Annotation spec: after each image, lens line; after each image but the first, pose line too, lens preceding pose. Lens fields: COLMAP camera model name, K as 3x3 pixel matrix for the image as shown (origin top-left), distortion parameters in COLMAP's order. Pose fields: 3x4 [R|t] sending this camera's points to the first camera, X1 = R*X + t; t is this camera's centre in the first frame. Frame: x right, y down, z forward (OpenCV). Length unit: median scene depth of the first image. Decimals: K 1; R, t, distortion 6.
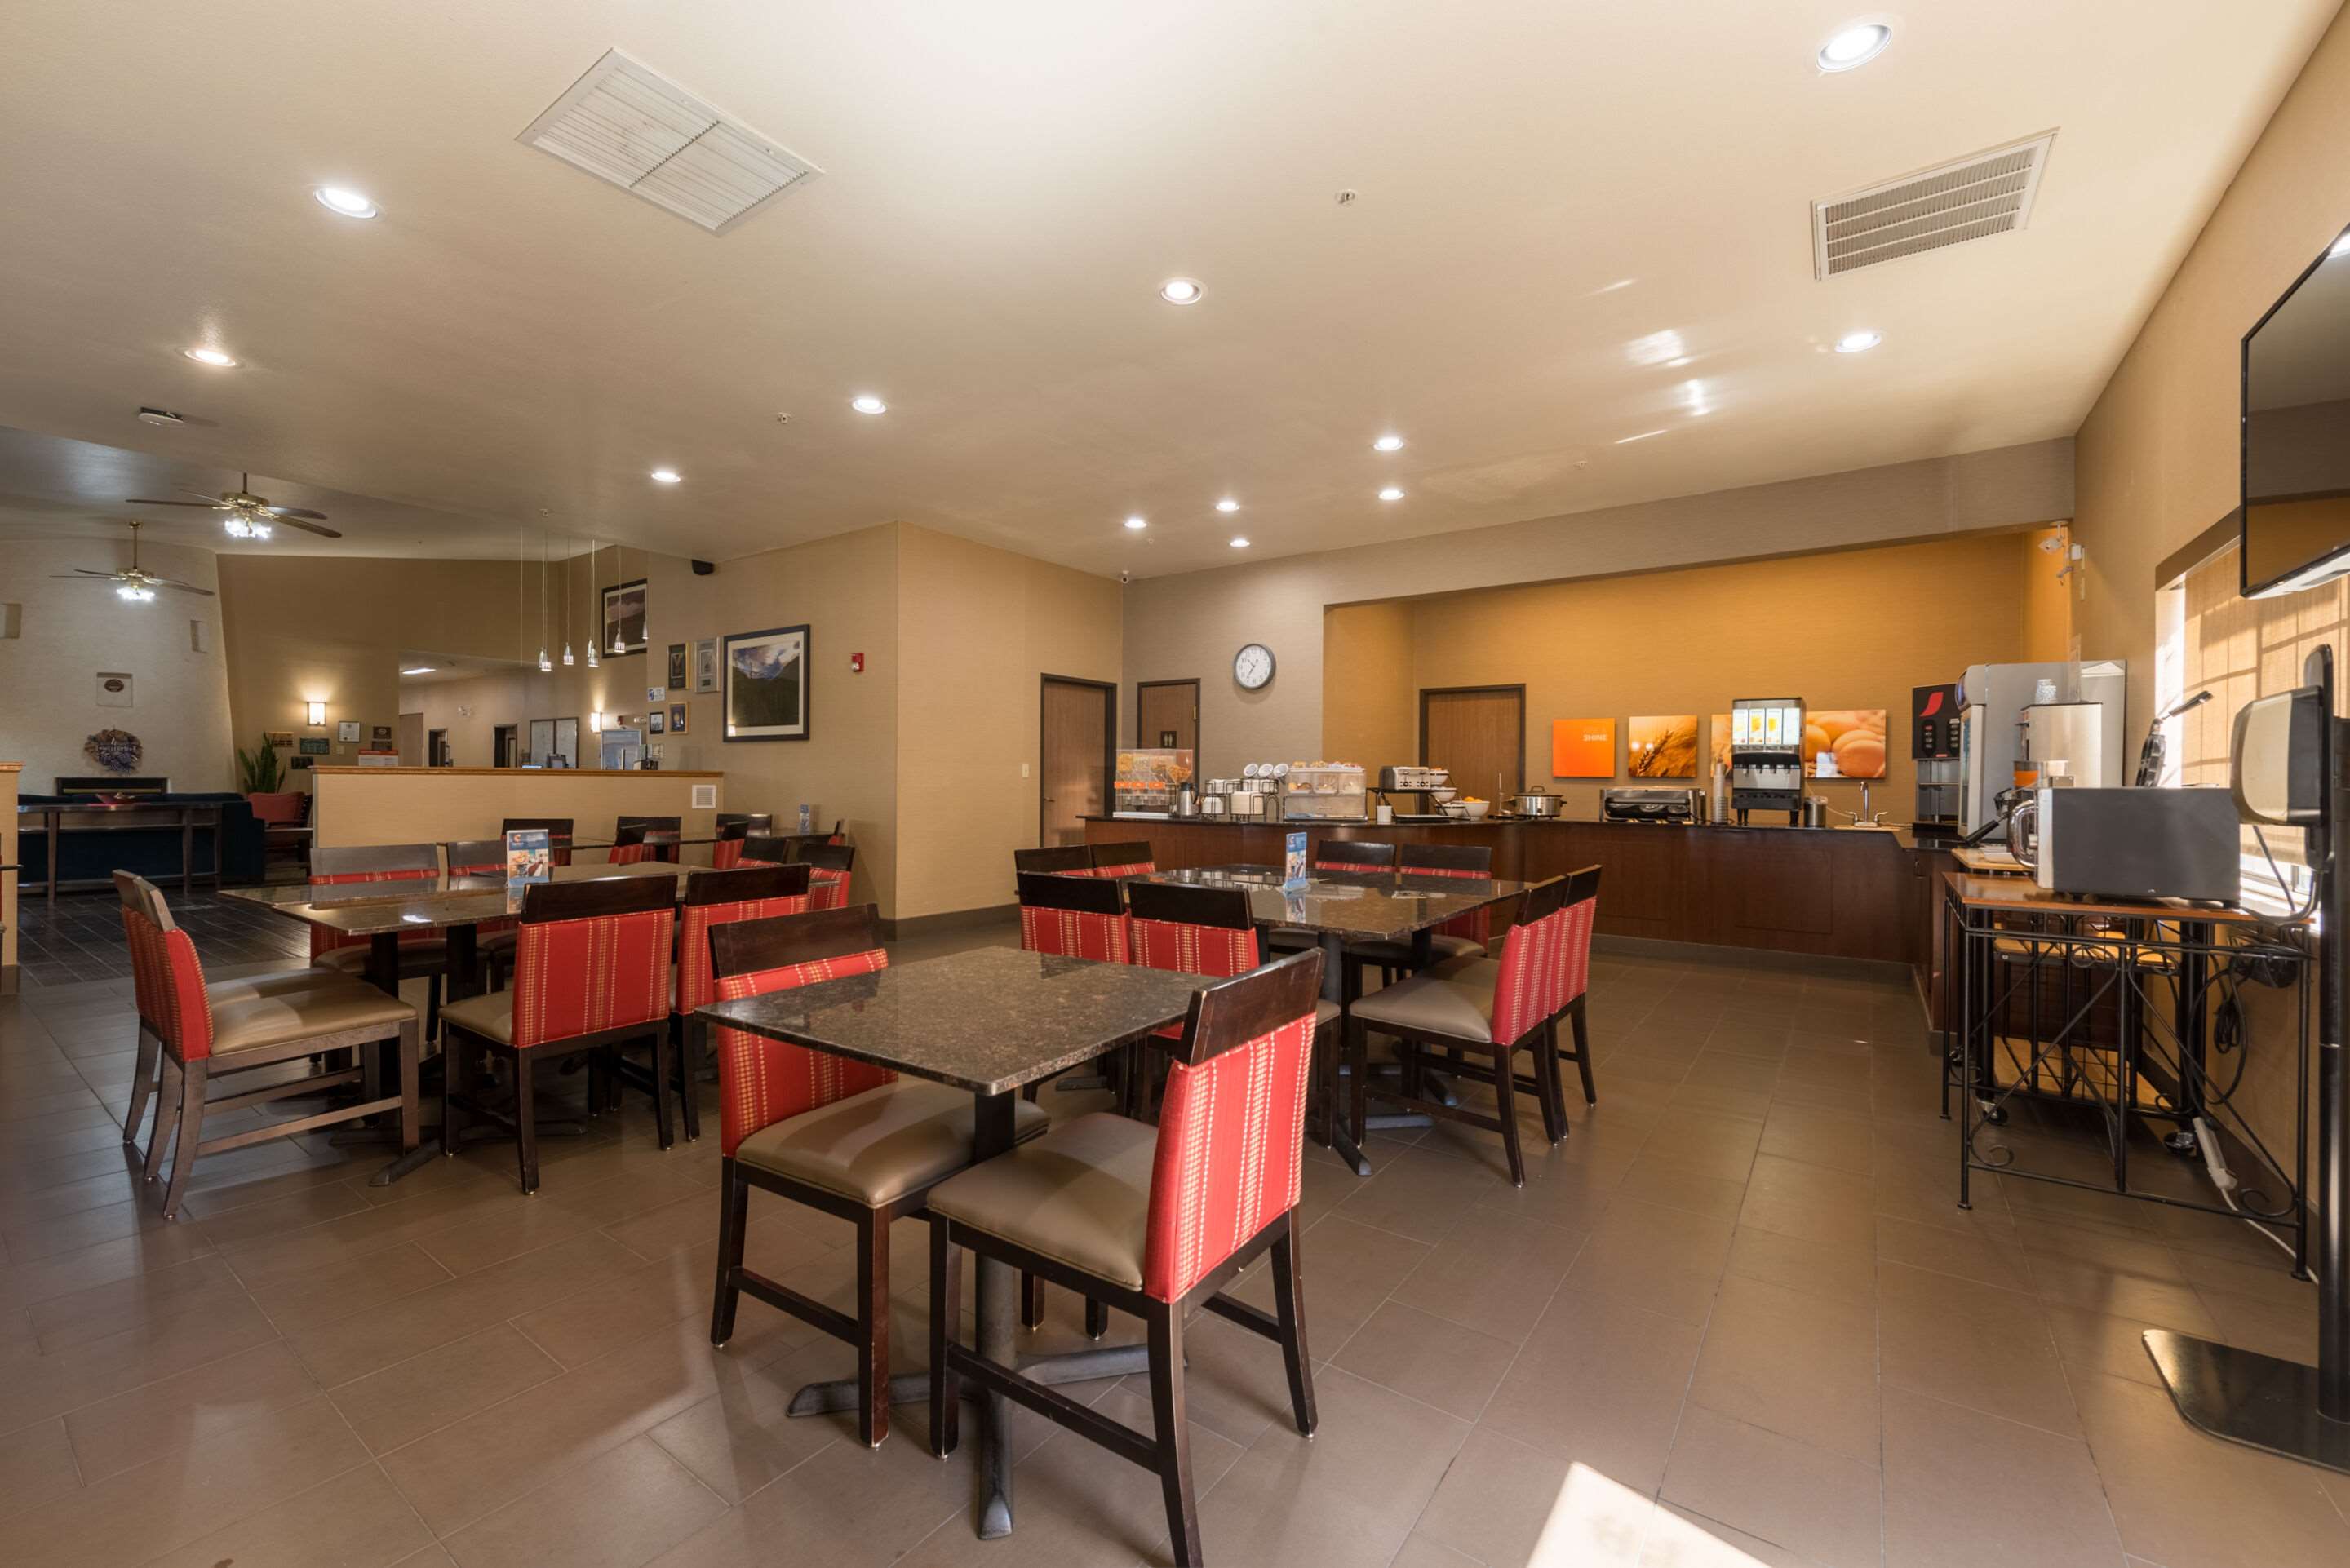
lens RADIAL K [[937.6, 0, 1179.4], [0, 937.6, 785.3], [0, 0, 1]] dist [0.001387, -0.000517]
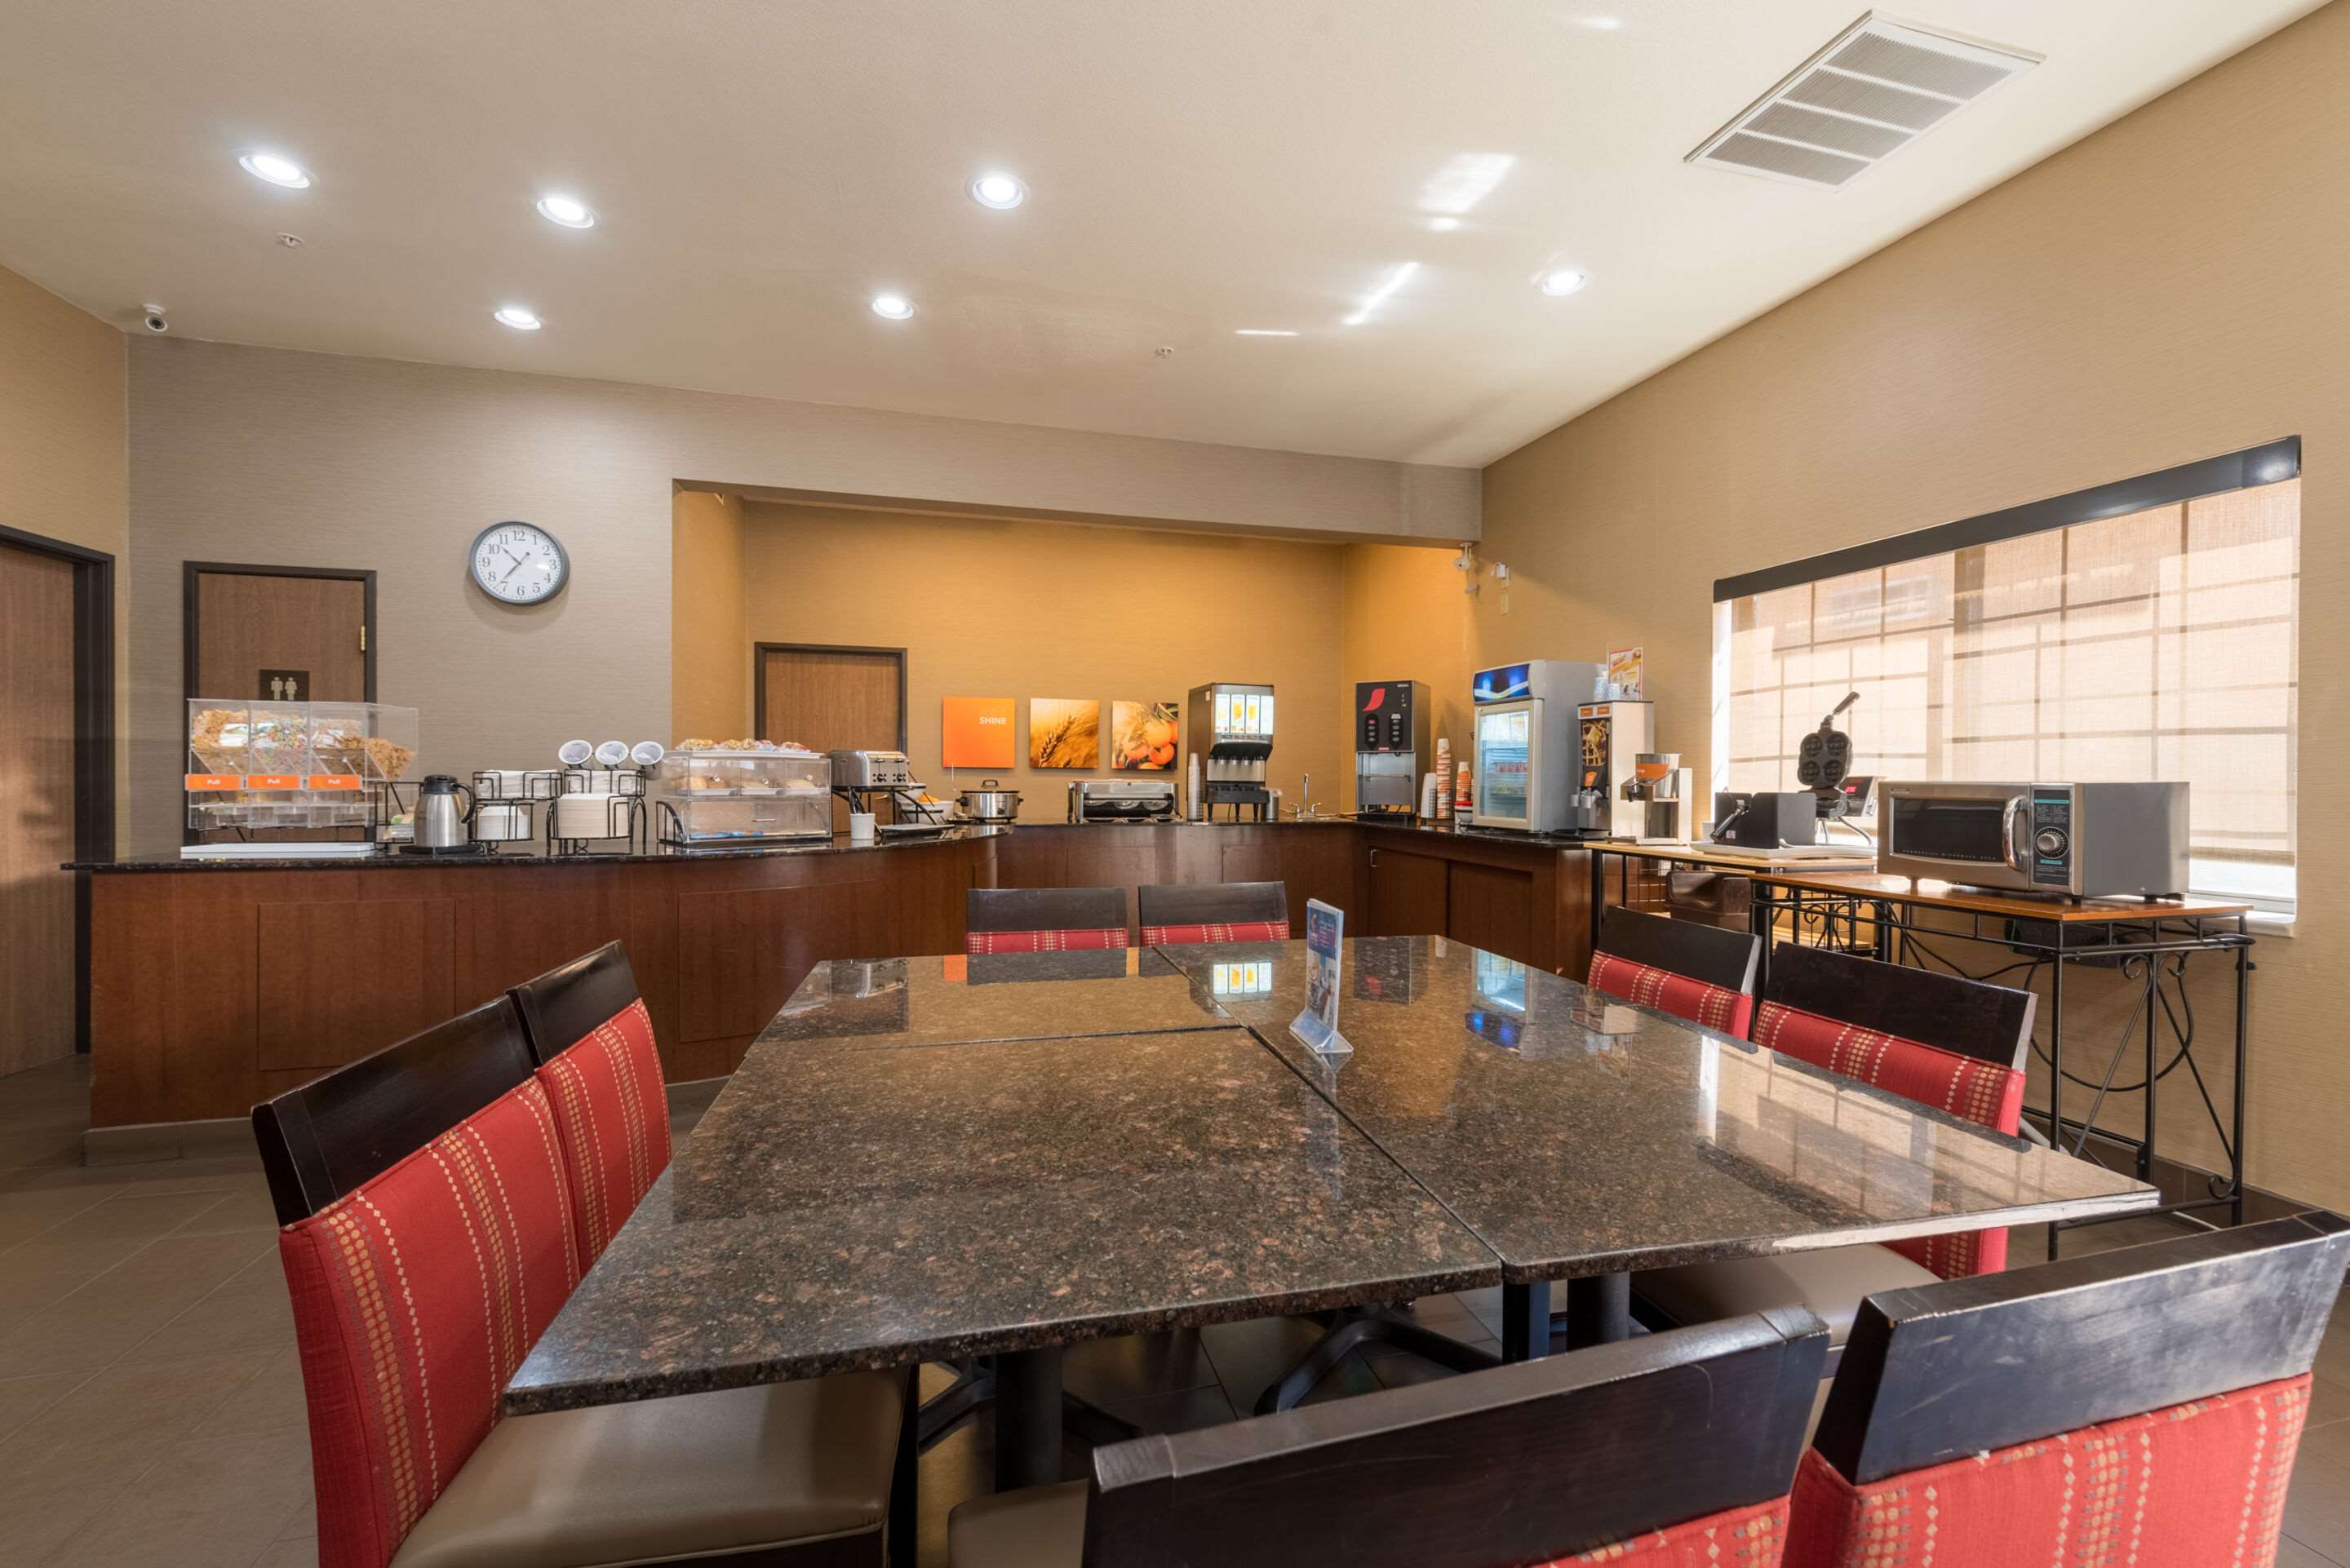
lens RADIAL K [[937.6, 0, 1179.4], [0, 937.6, 785.3], [0, 0, 1]] dist [0.001387, -0.000517]
pose [[0.635334, -0.010466, 0.772166, -0.119622], [0.002493, 0.999931, 0.011503, -0.002976], [-0.772233, -0.005383, 0.635316, 0.420994]]
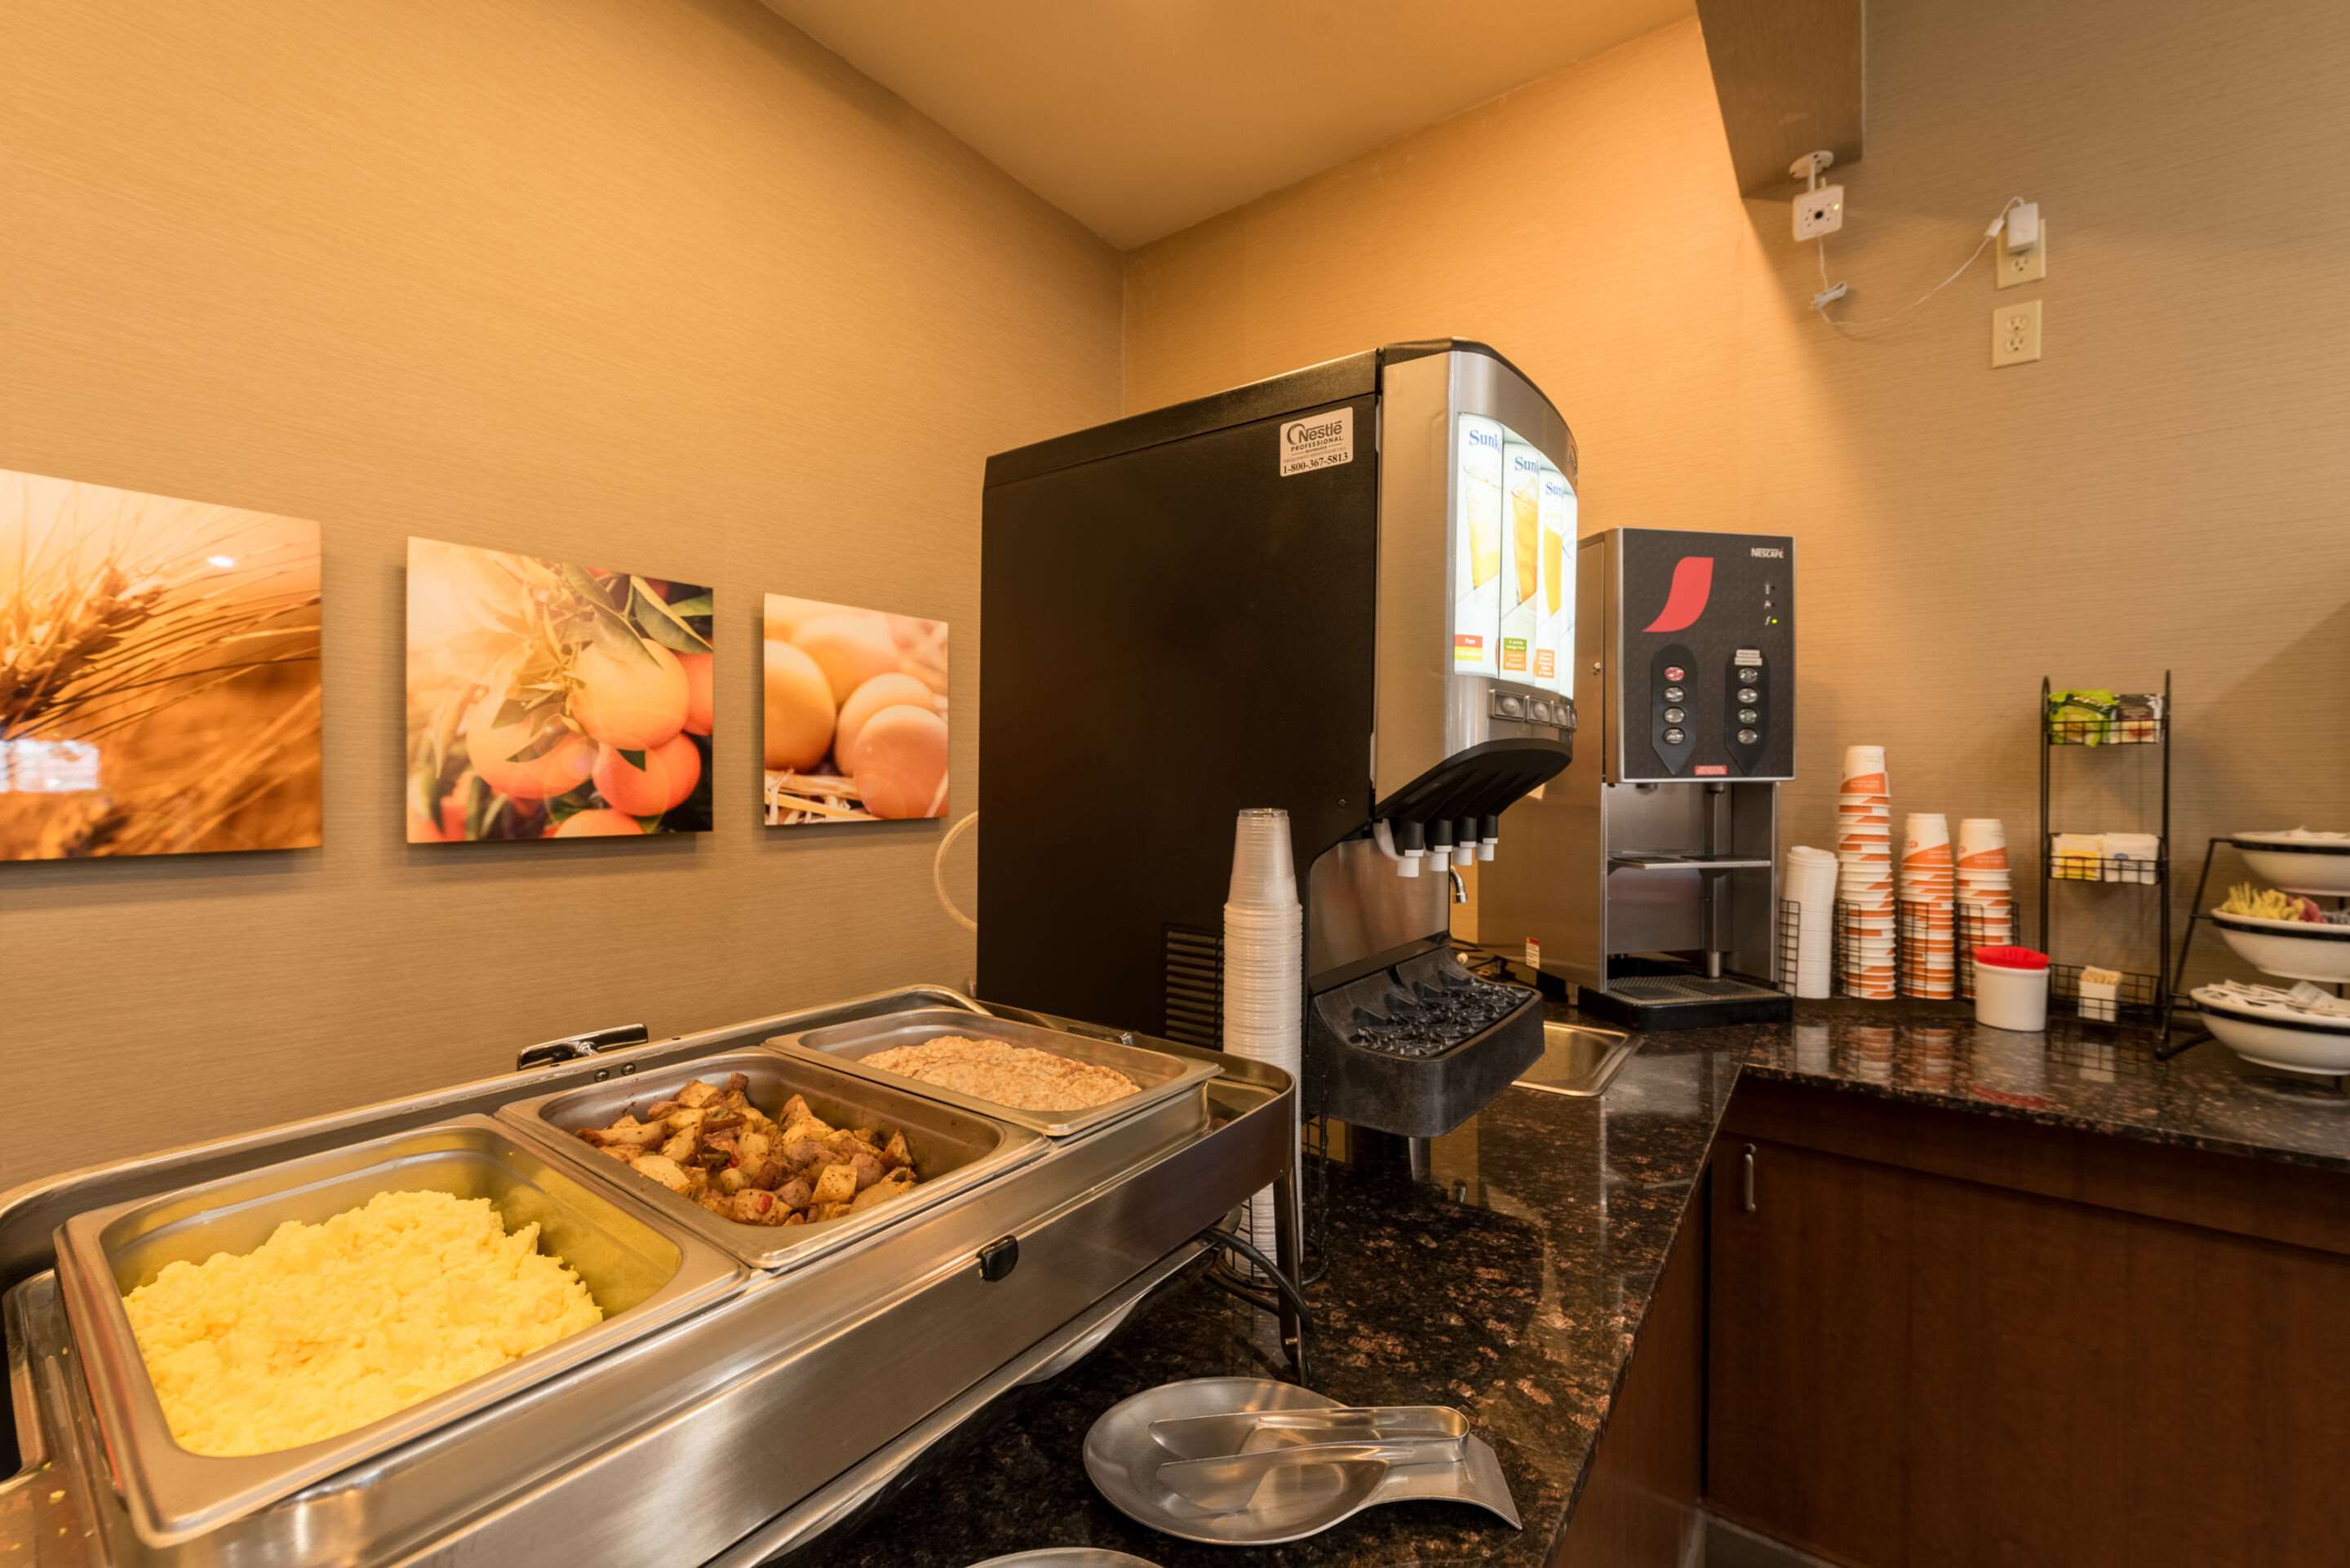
lens RADIAL K [[948.6, 0, 1185.7], [0, 948.6, 786.6], [0, 0, 1]] dist [-0.002387, -0.000084]
pose [[0.004656, -0.021697, 0.999754, 0.421906], [0.006693, 0.999743, 0.021666, -0.028443], [-0.999967, 0.006590, 0.004800, 0.964014]]
